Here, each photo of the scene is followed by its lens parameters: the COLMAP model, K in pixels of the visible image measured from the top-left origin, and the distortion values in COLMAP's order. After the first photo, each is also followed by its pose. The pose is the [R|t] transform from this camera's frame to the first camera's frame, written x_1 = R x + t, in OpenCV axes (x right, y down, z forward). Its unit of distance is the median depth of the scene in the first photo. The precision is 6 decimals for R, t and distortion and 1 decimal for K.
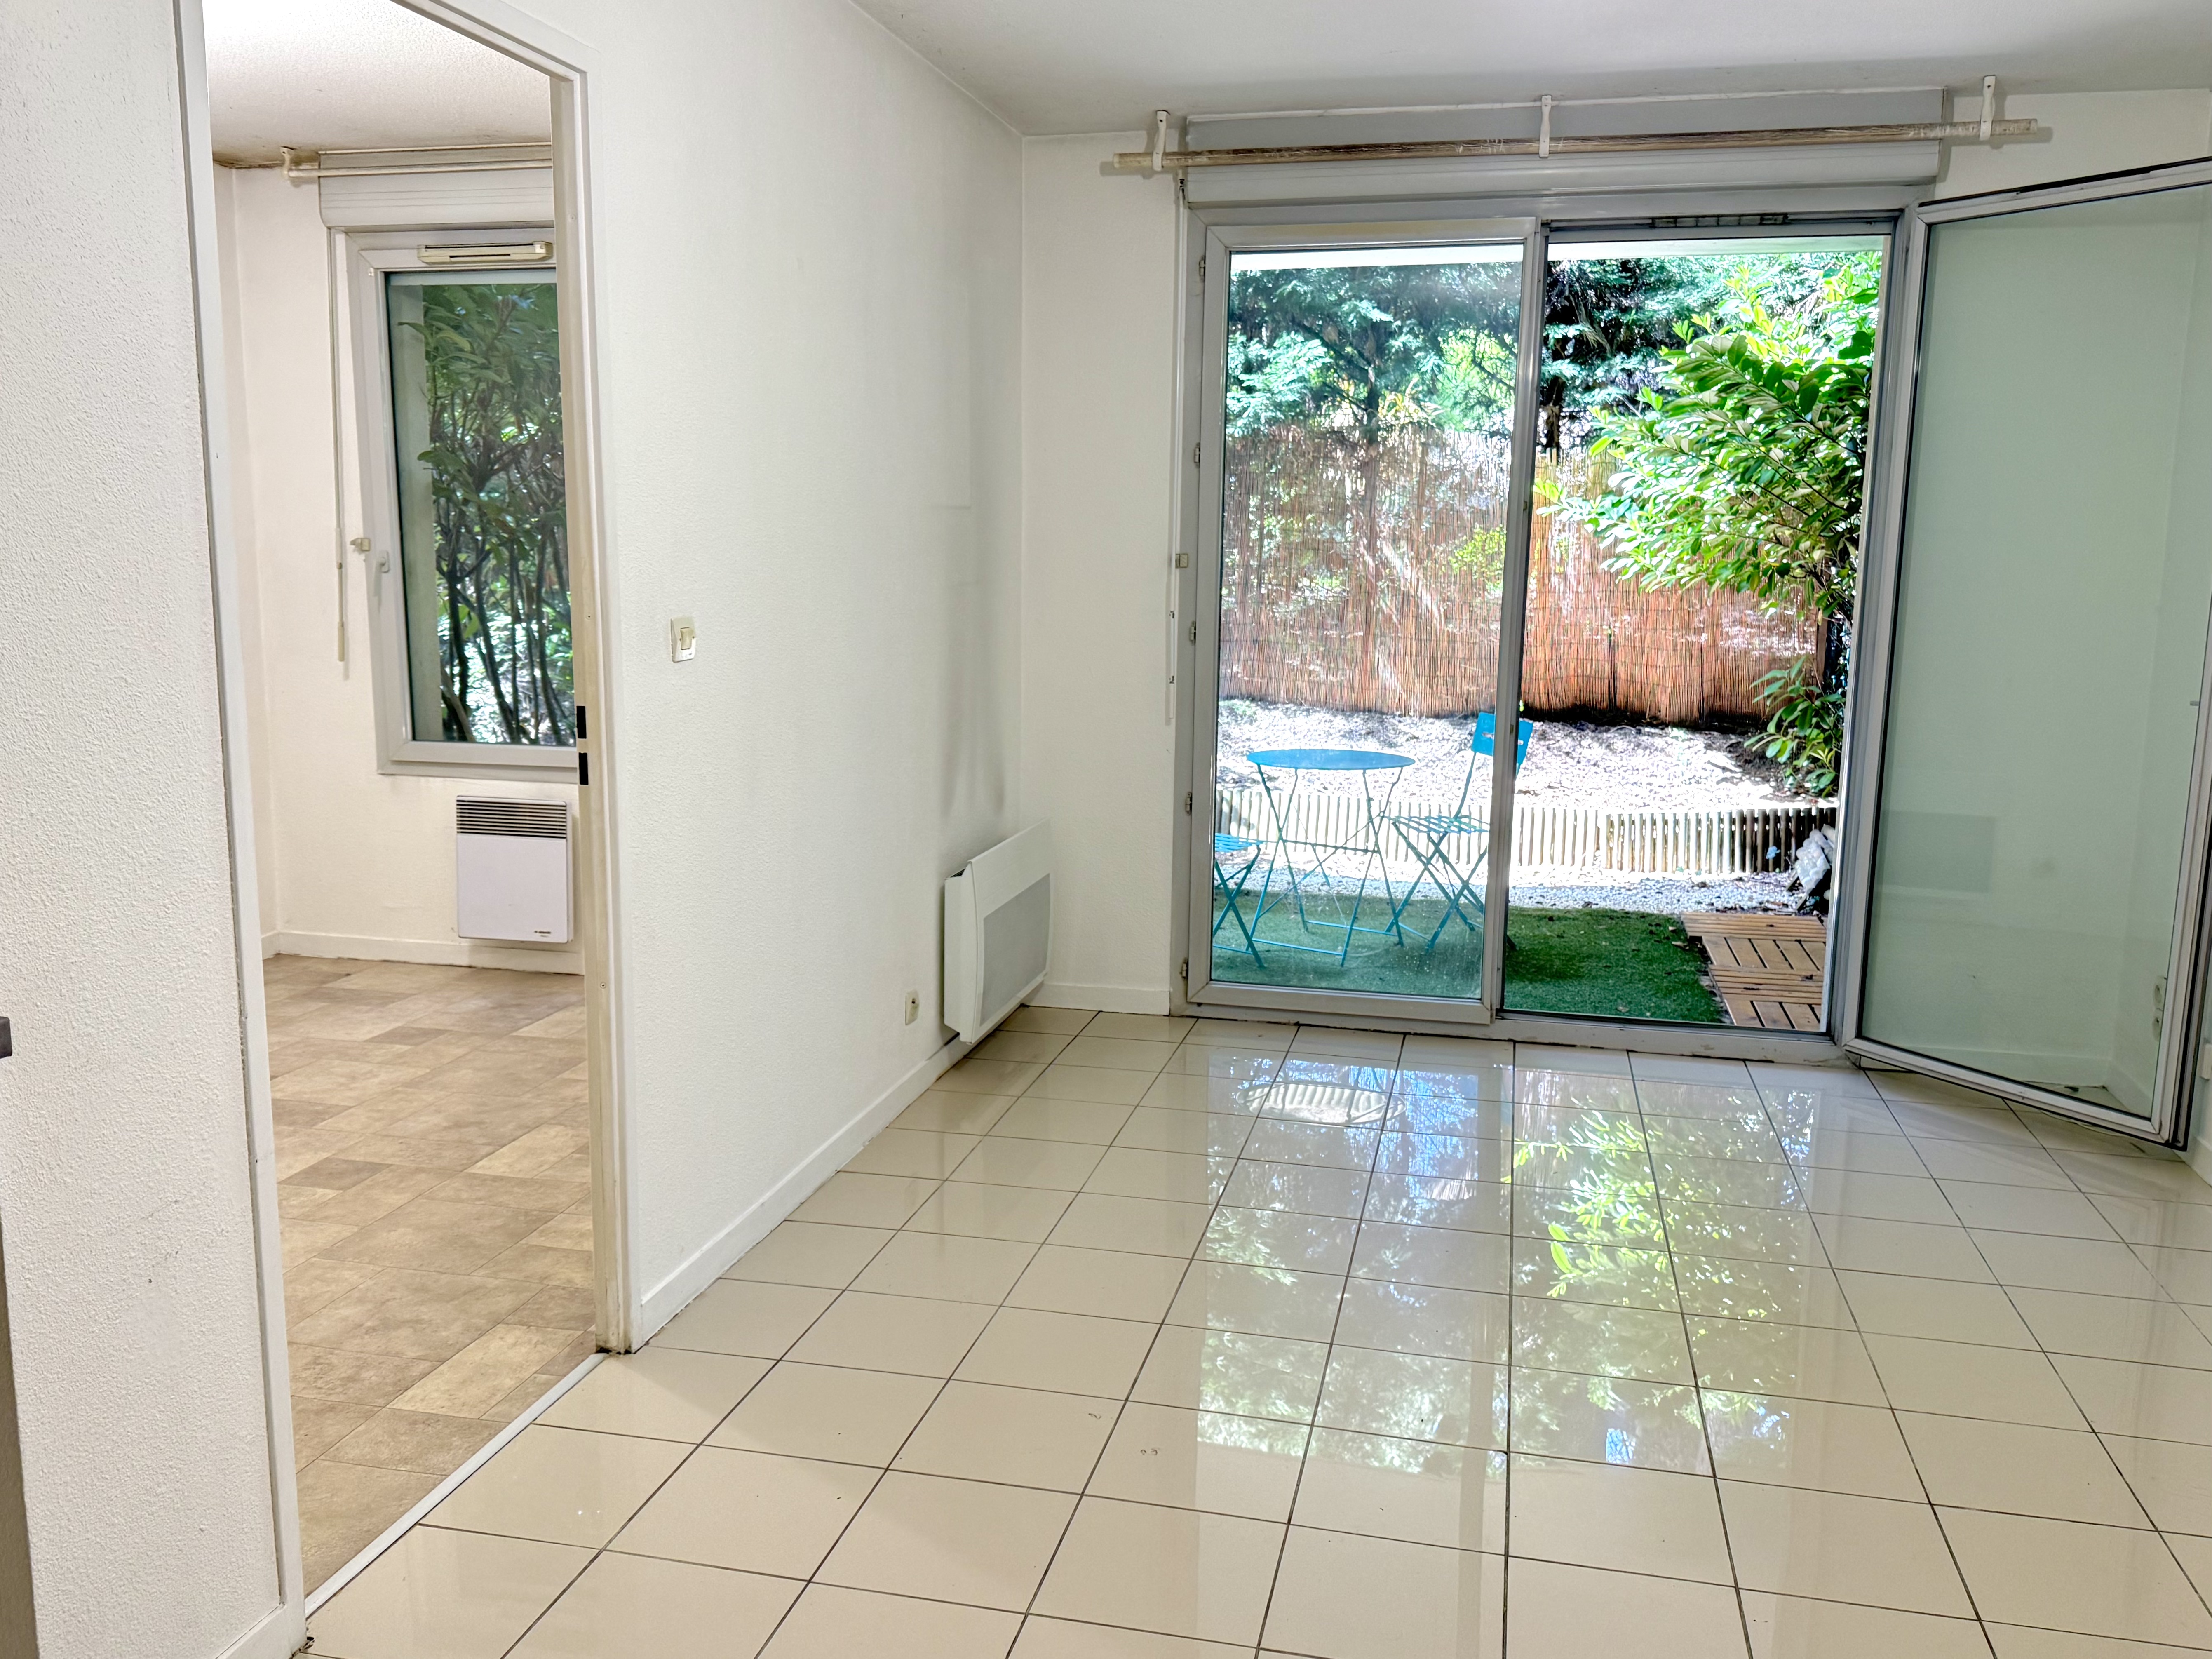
lens RADIAL K [[1727.4, 0, 1106.0], [0, 1727.4, 829.5], [0, 0, 1]] dist [0.142967, -0.250136]
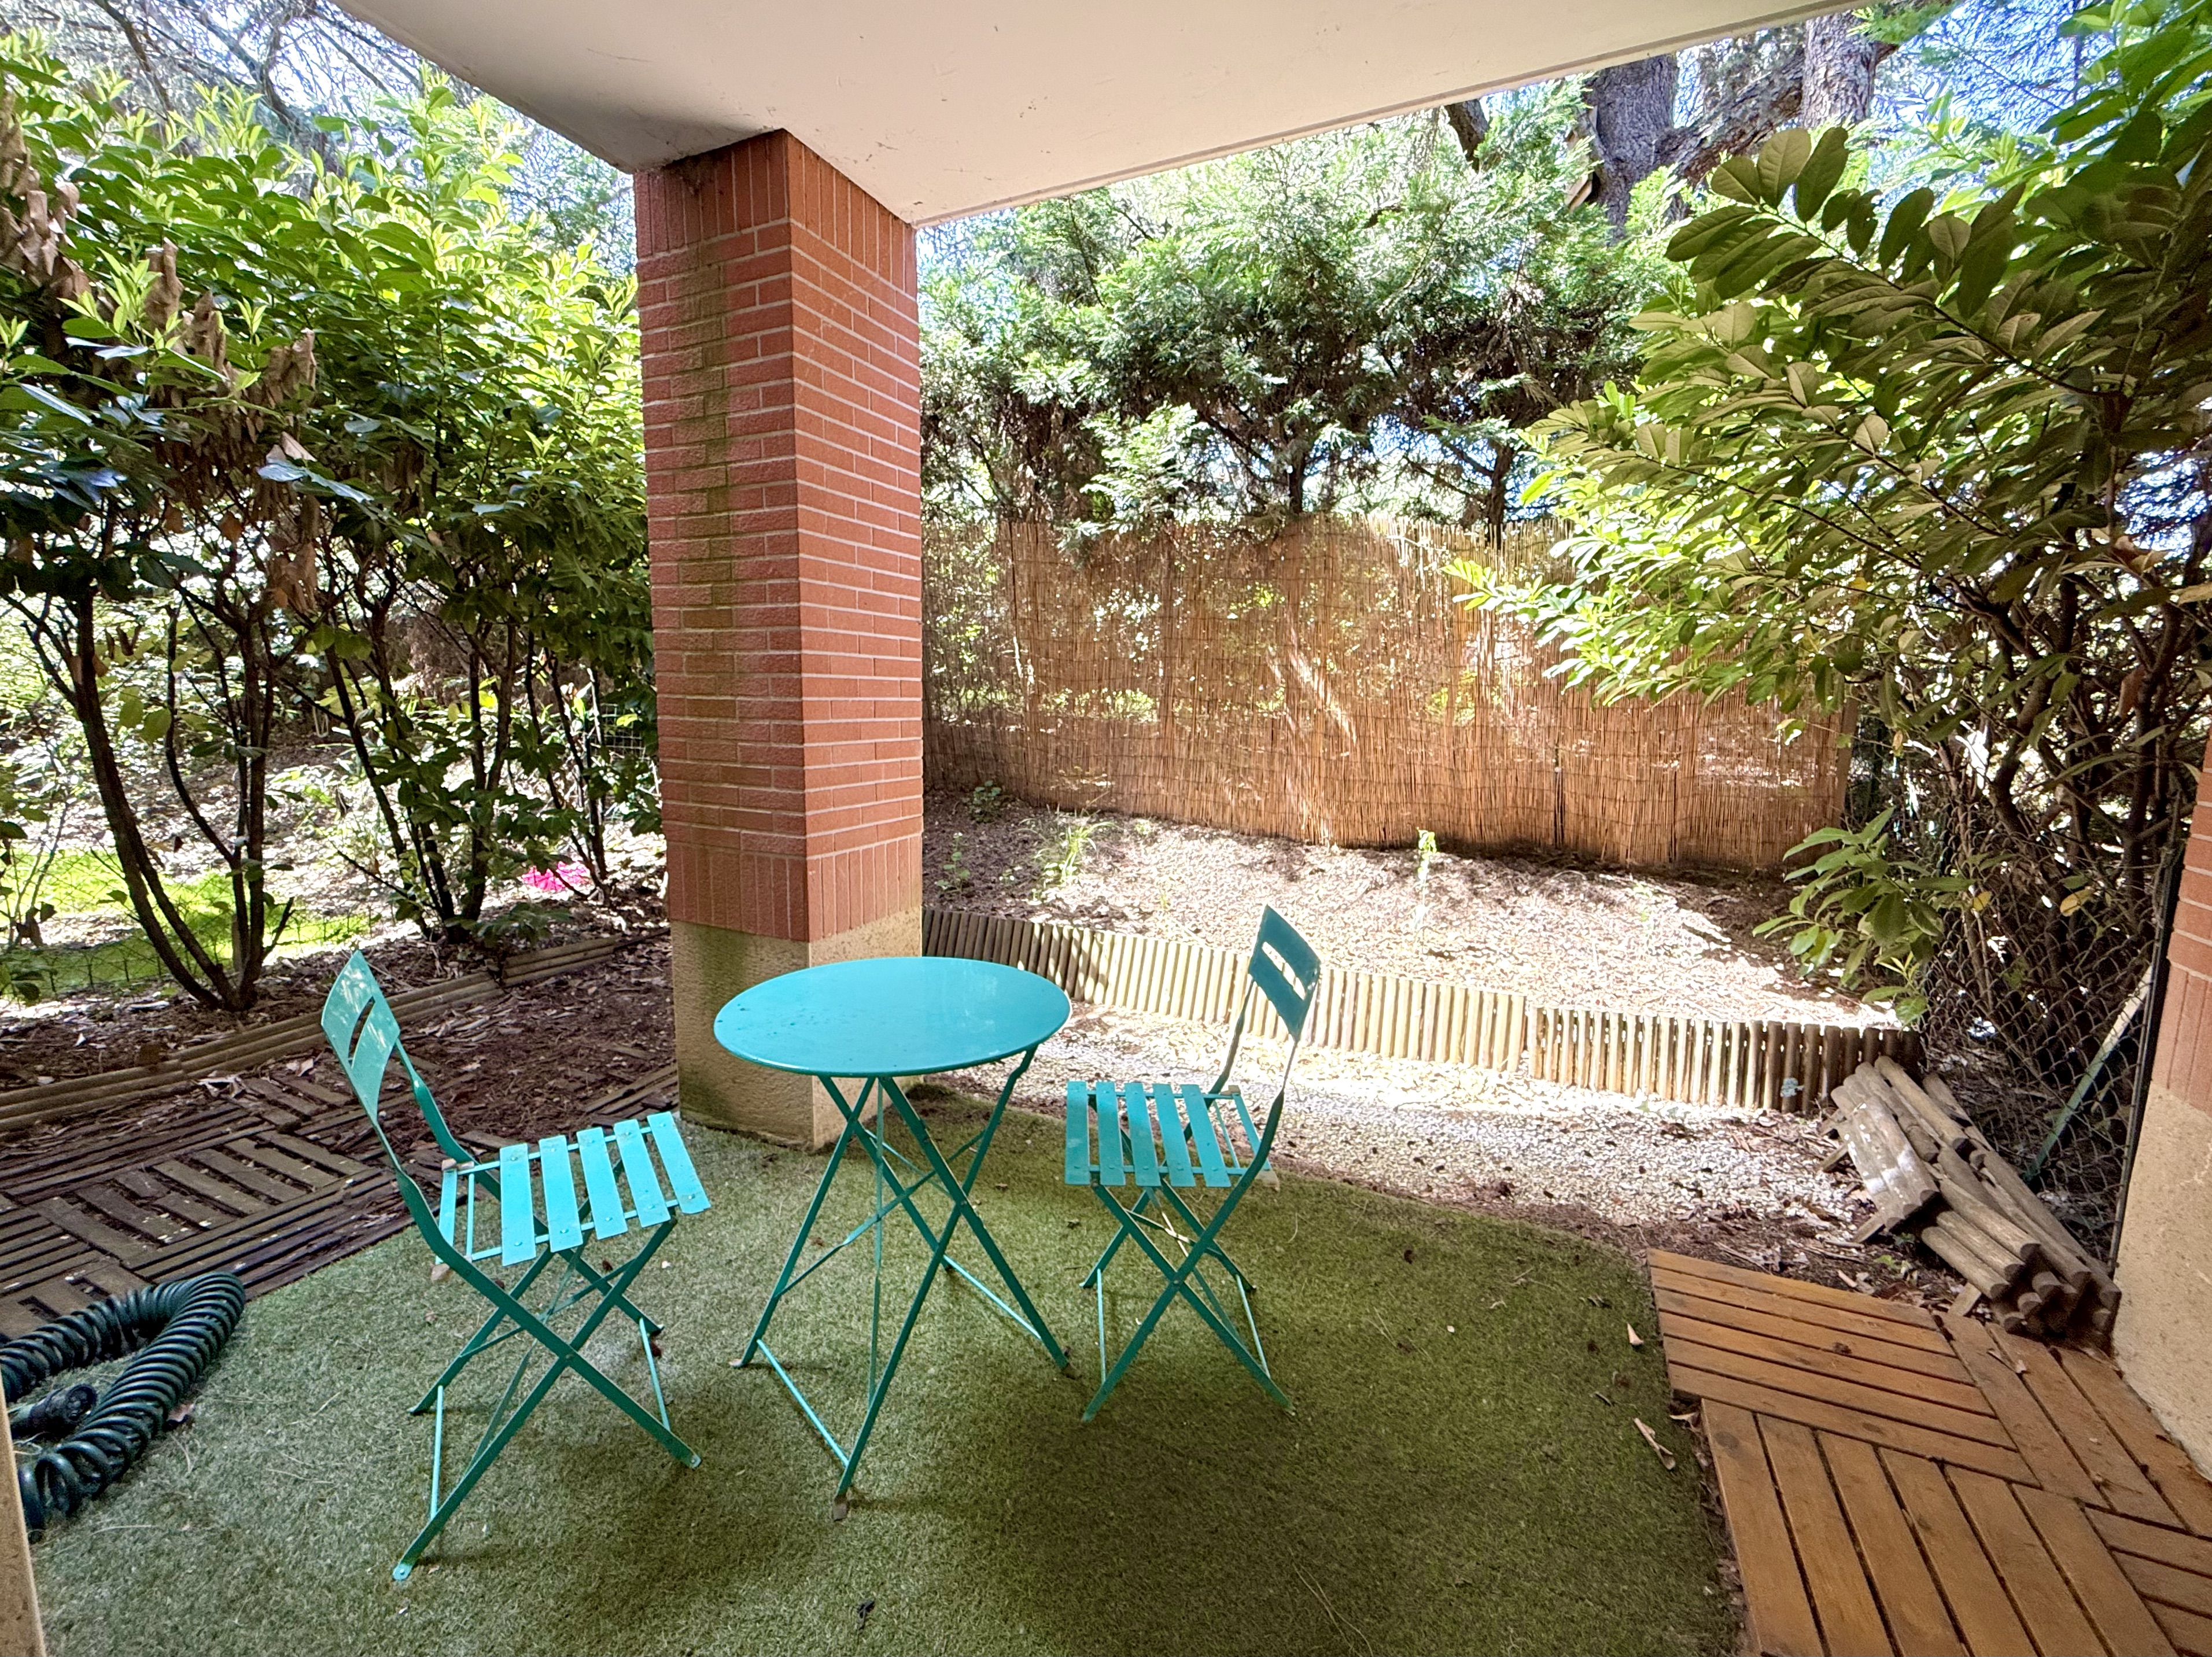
lens RADIAL K [[905.8, 0, 1106.0], [0, 905.8, 828.5], [0, 0, 1]] dist [-0.001548, 0.000182]
pose [[0.977477, 0.035998, -0.207947, 0.185910], [-0.040389, 0.999041, -0.016905, -0.069618], [0.207139, 0.024923, 0.977994, 0.587557]]
